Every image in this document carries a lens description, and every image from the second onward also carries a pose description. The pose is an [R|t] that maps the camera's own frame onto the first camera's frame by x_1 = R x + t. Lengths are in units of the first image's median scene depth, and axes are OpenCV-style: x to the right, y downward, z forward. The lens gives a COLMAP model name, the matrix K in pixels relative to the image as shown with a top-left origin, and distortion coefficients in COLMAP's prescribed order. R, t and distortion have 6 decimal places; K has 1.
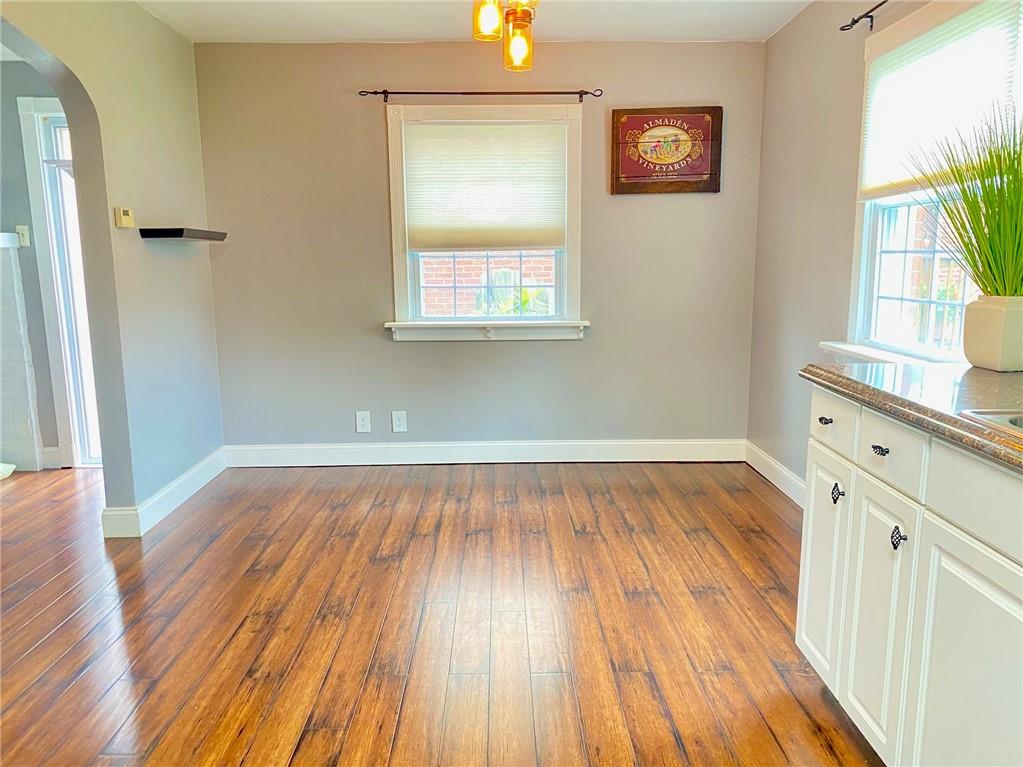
lens RADIAL K [[788.7, 0, 517.0], [0, 788.7, 386.0], [0, 0, 1]] dist [0.122022, -0.217470]
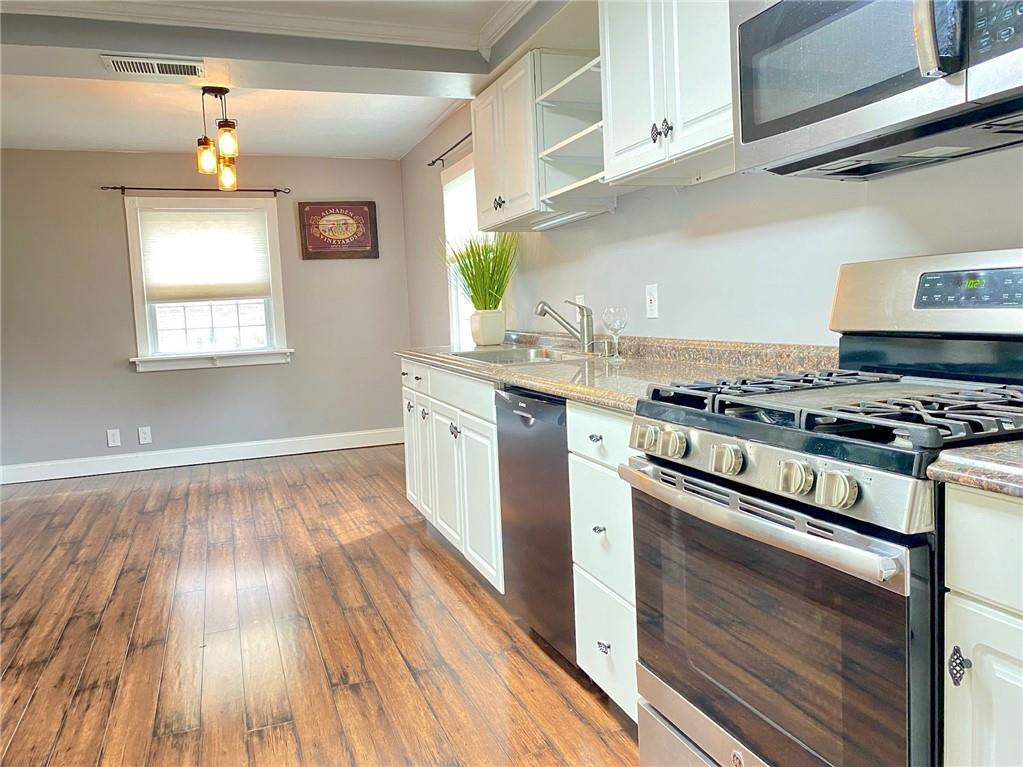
lens RADIAL K [[780.6, 0, 519.3], [0, 780.6, 377.2], [0, 0, 1]] dist [0.009409, -0.002131]
pose [[0.939485, -0.061542, 0.337018, -0.000815], [0.088303, 0.993994, -0.064648, 0.094250], [-0.331015, 0.090496, 0.939276, -0.430781]]
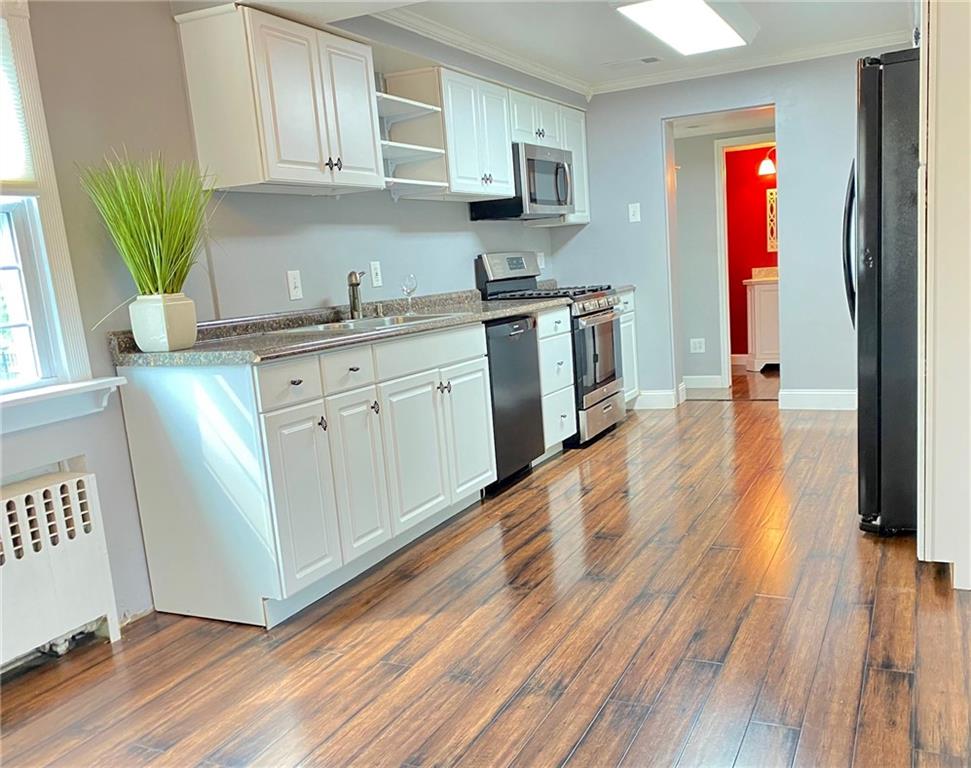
lens RADIAL K [[850.2, 0, 532.7], [0, 850.2, 418.1], [0, 0, 1]] dist [0.013079, 0.007194]
pose [[-0.898993, -0.006673, 0.437911, -0.256523], [0.149566, 0.935093, 0.321296, -0.131806], [-0.411632, 0.354340, -0.839644, 0.932574]]
